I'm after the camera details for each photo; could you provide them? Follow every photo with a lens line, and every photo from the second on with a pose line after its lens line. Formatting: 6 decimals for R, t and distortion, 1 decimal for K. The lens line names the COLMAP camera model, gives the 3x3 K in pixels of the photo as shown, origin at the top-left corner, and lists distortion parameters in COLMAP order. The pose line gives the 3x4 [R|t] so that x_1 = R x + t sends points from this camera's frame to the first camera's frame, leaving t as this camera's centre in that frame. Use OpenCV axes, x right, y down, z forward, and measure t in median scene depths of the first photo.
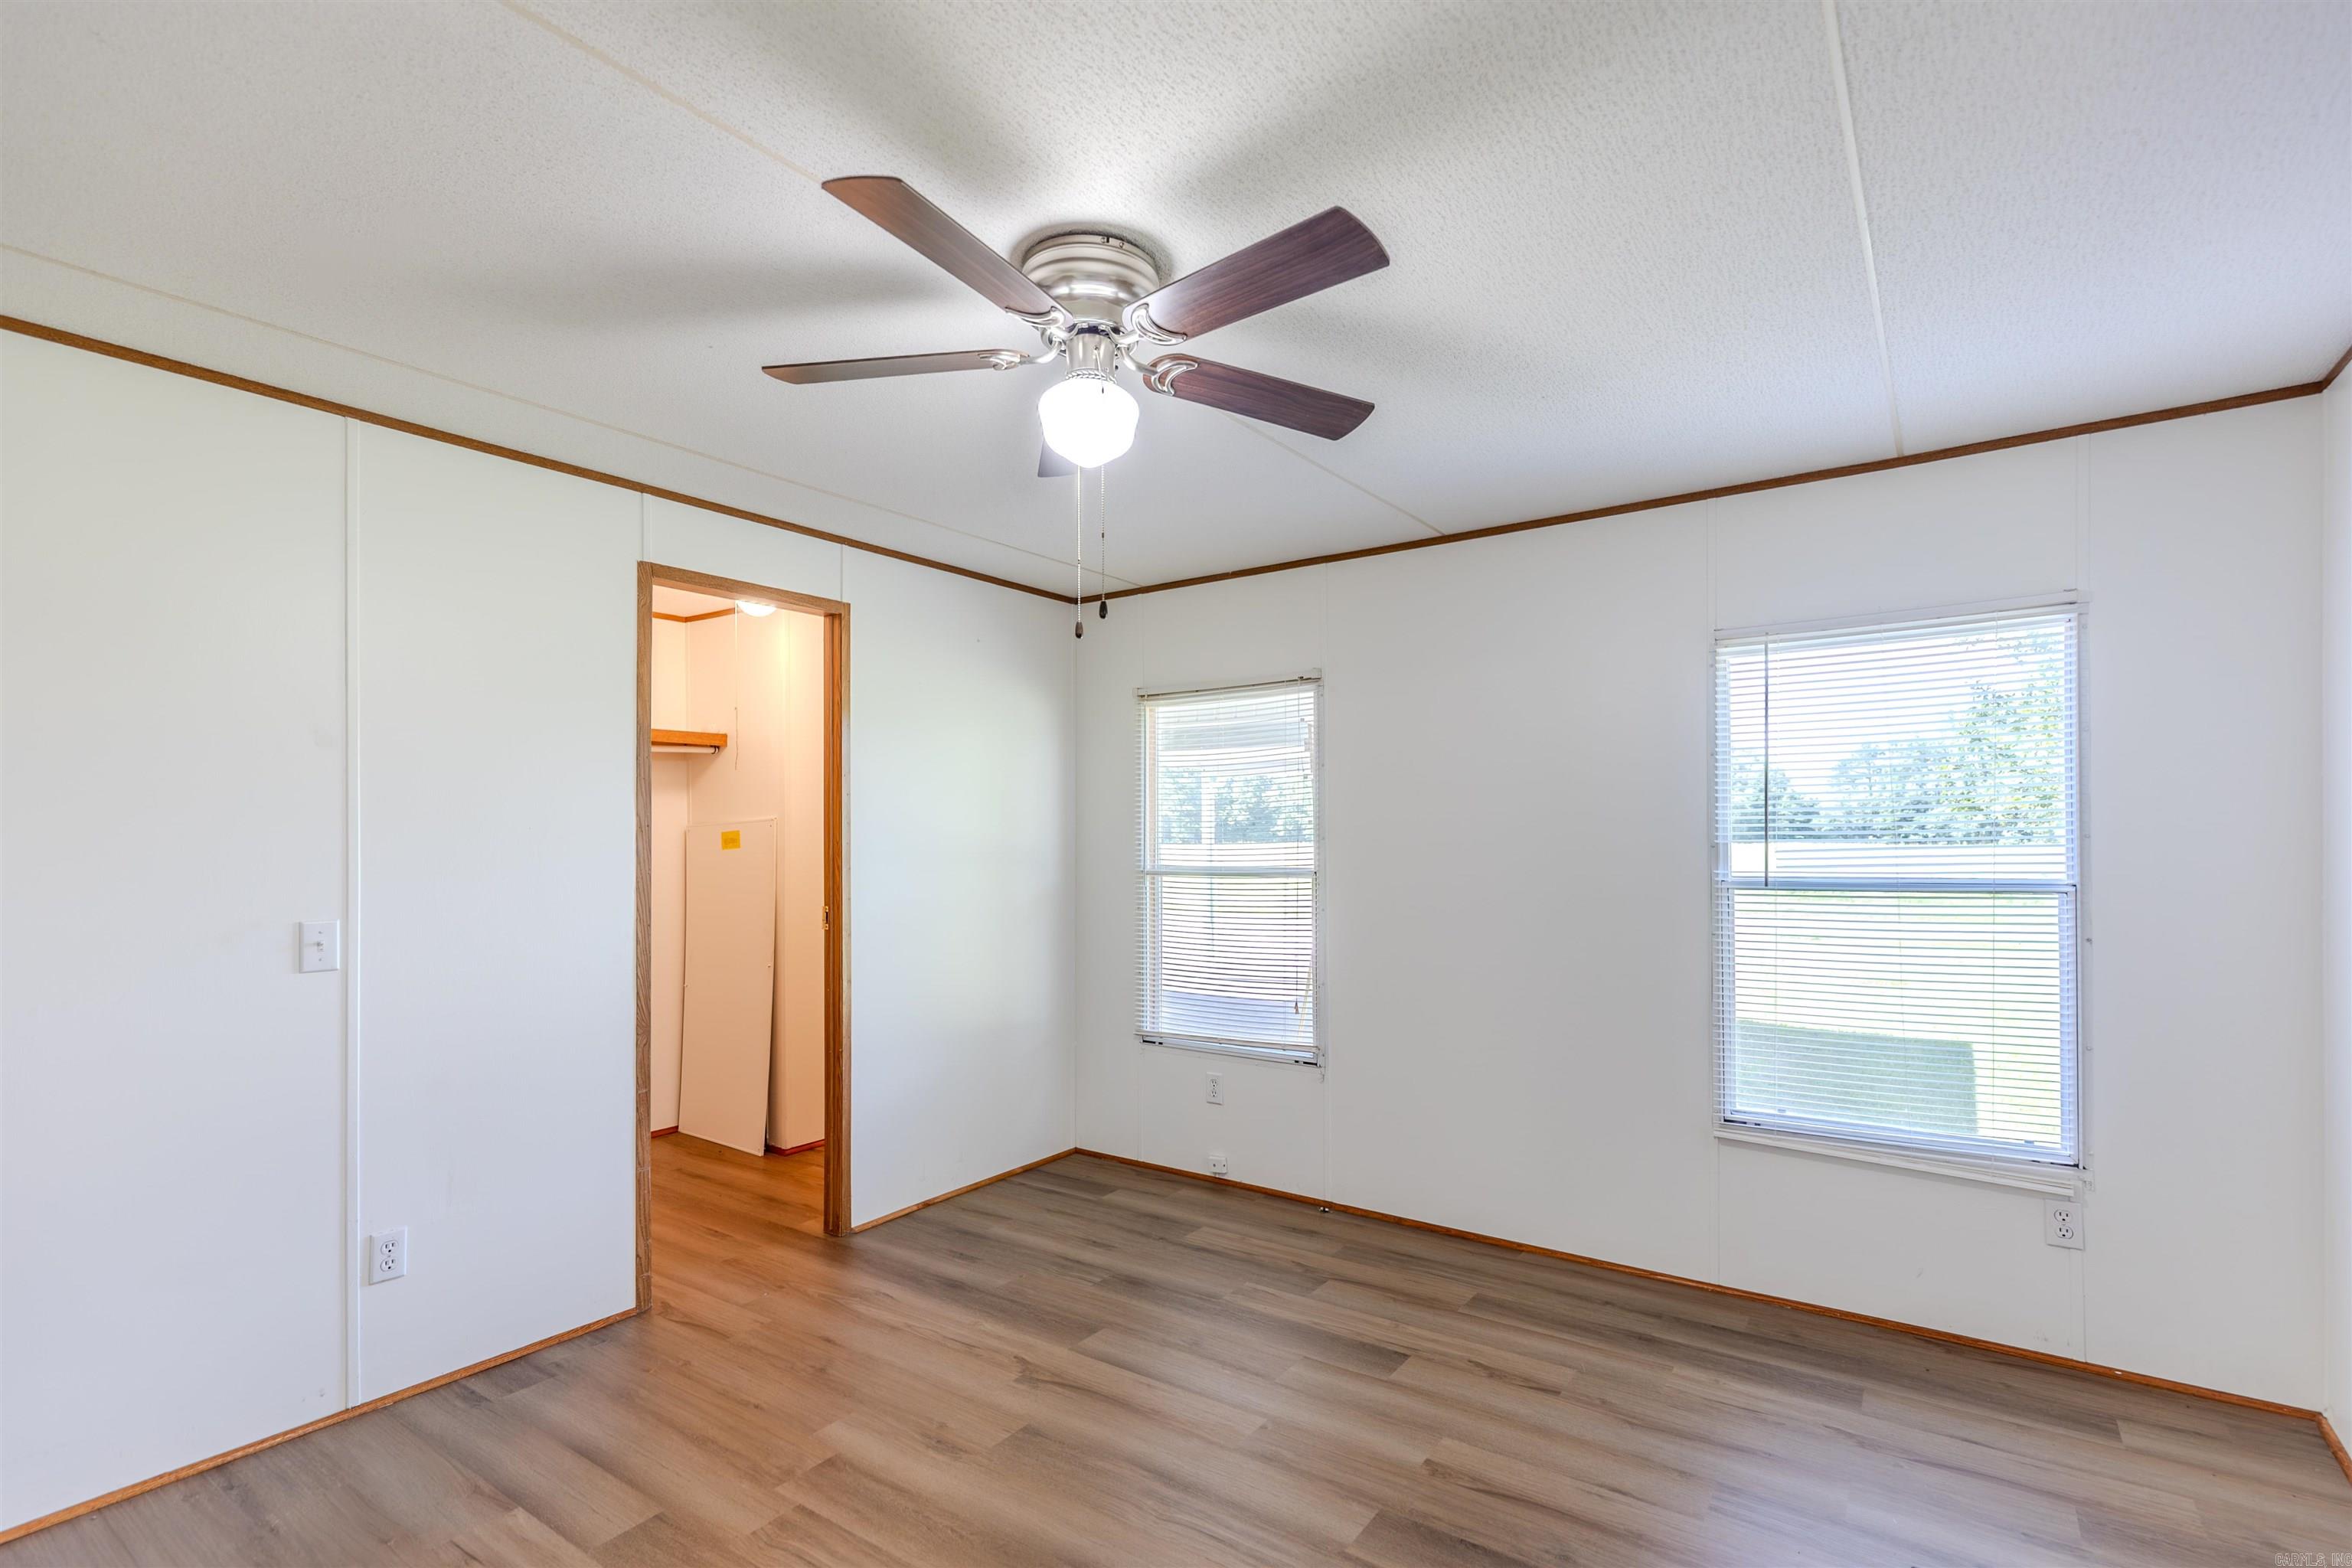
lens RADIAL K [[1083.4, 0, 1161.4], [0, 1083.4, 839.3], [0, 0, 1]] dist [0.012365, -0.003981]
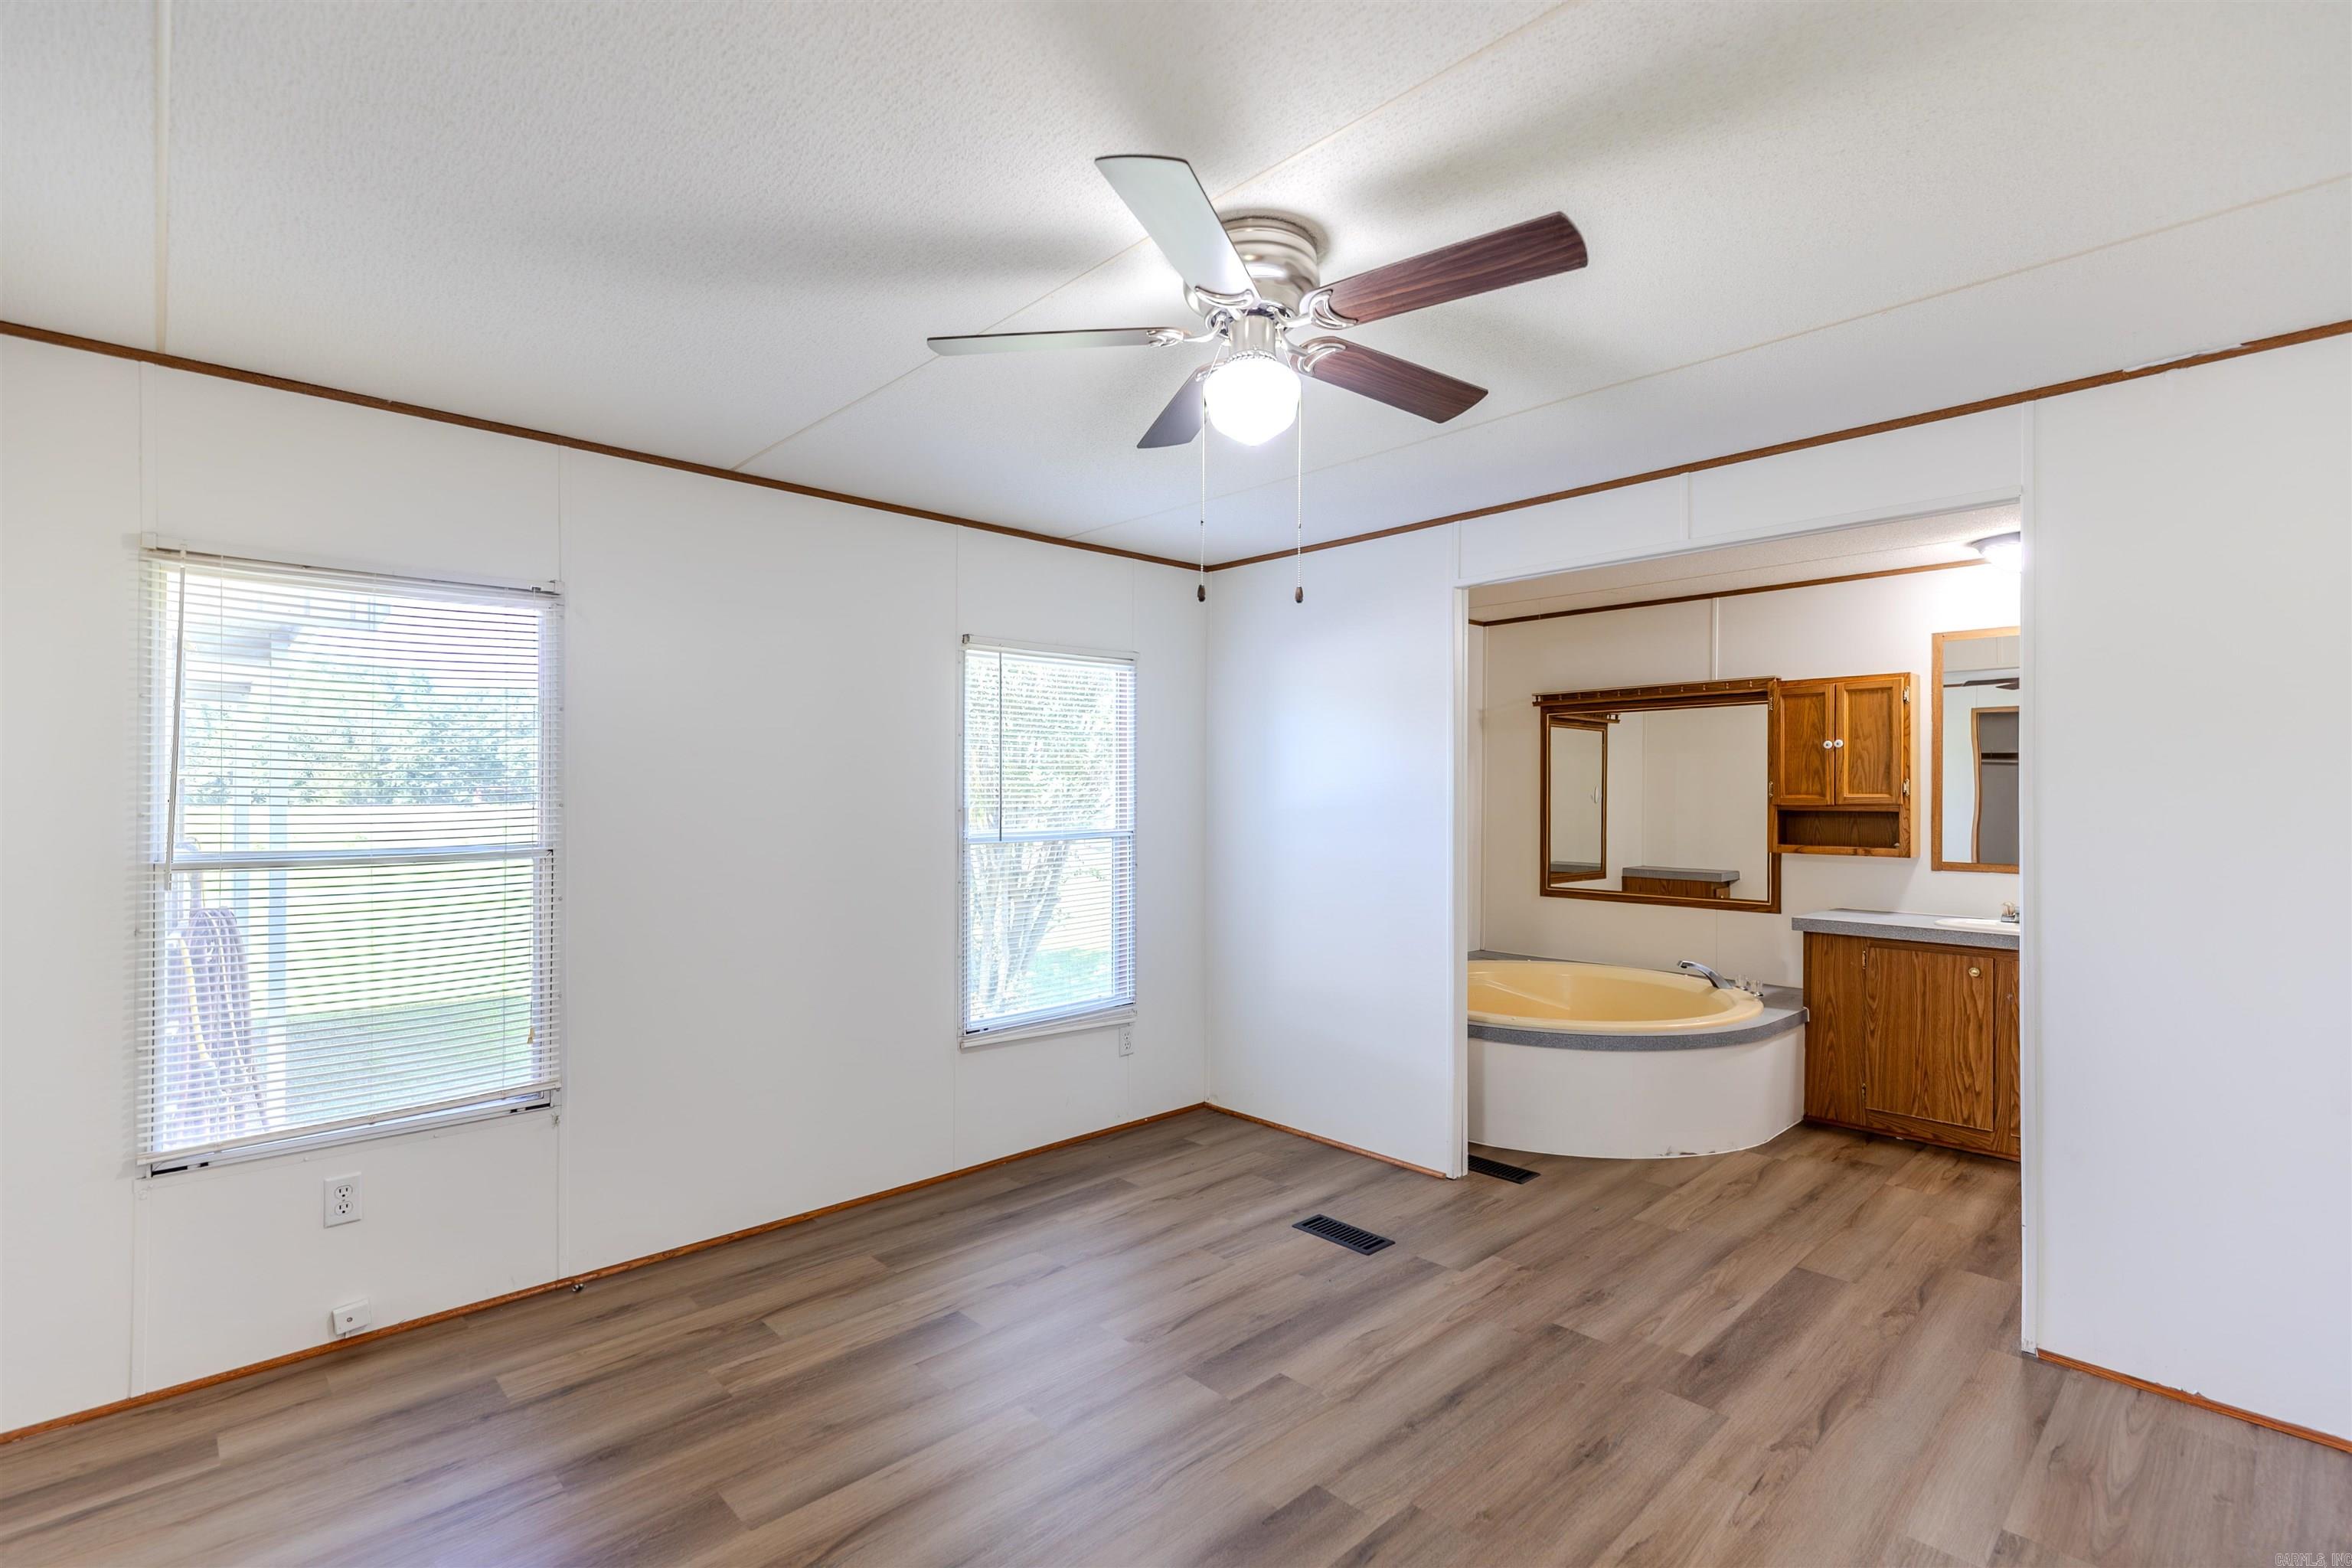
lens RADIAL K [[1083.4, 0, 1193.3], [0, 1083.4, 780.7], [0, 0, 1]] dist [0.012365, -0.003981]
pose [[0.180204, 0.023546, 0.983347, -0.708952], [0.000534, 0.999711, -0.024036, 0.002532], [-0.983629, 0.004857, 0.180140, 0.567726]]
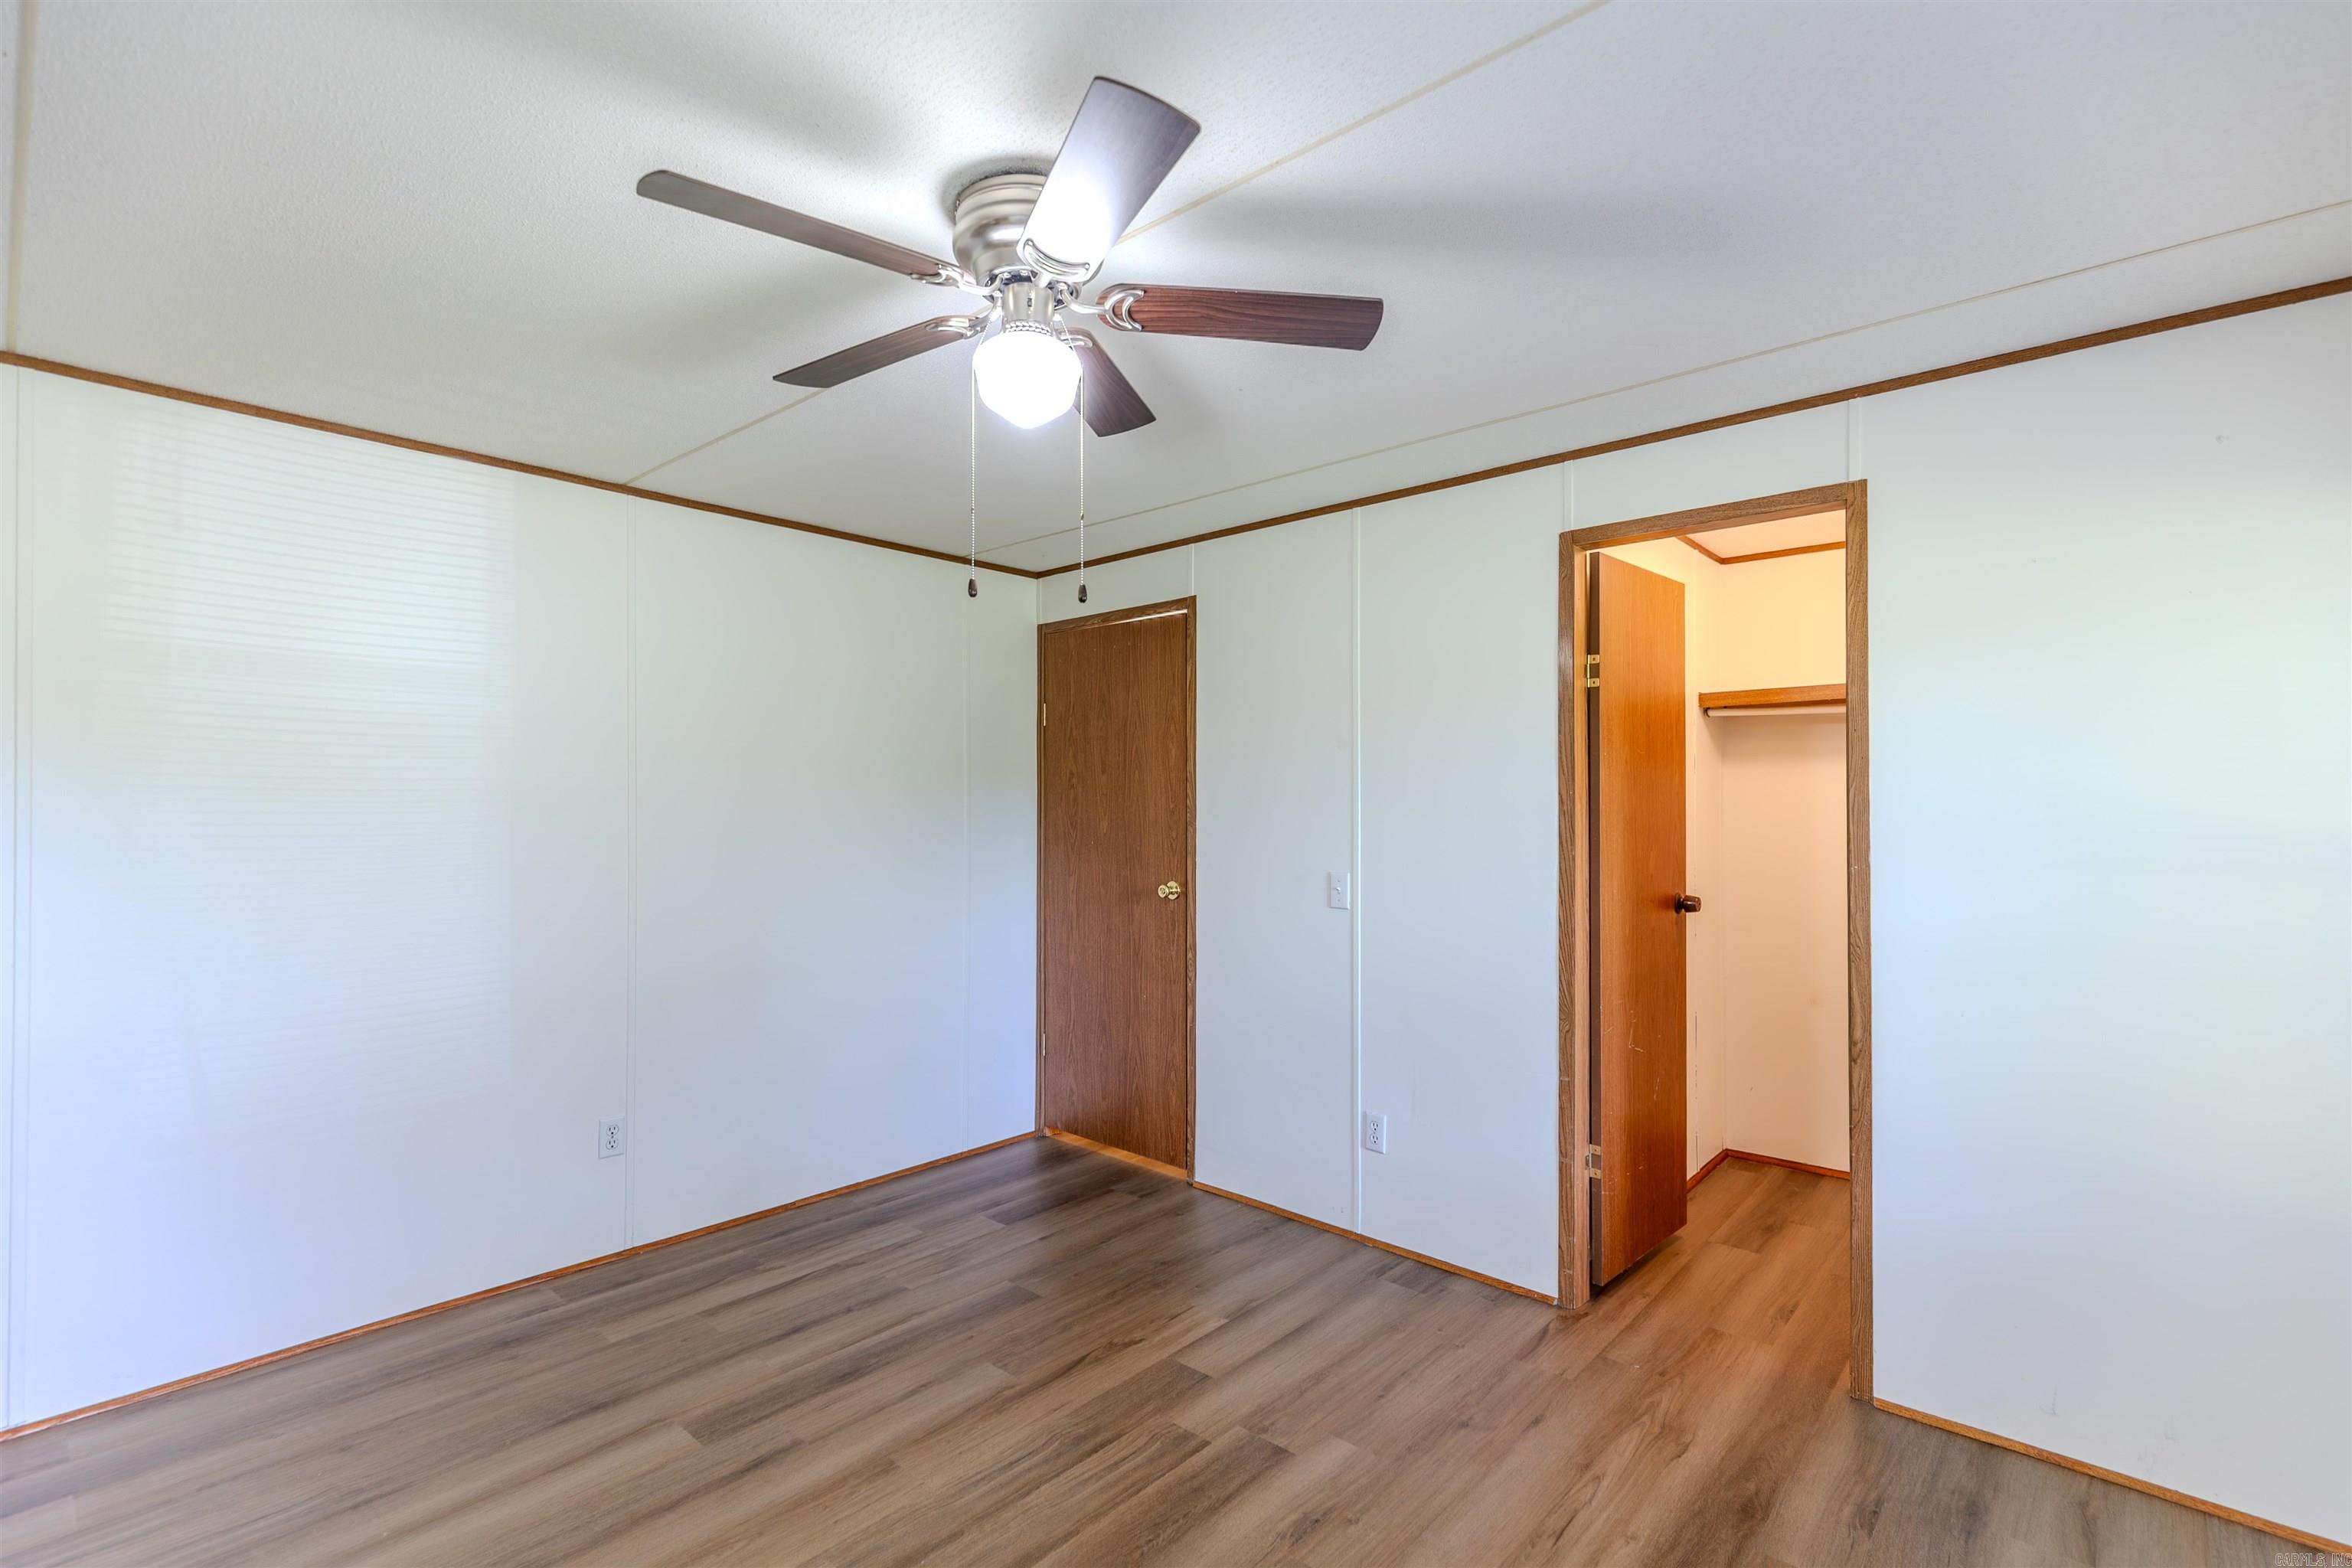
lens RADIAL K [[1083.4, 0, 1169.2], [0, 1083.4, 792.4], [0, 0, 1]] dist [0.012365, -0.003981]
pose [[-0.107264, -0.000456, -0.994231, 0.558143], [0.000347, 1.000000, -0.000496, -0.024859], [0.994231, -0.000399, -0.107263, 0.805574]]
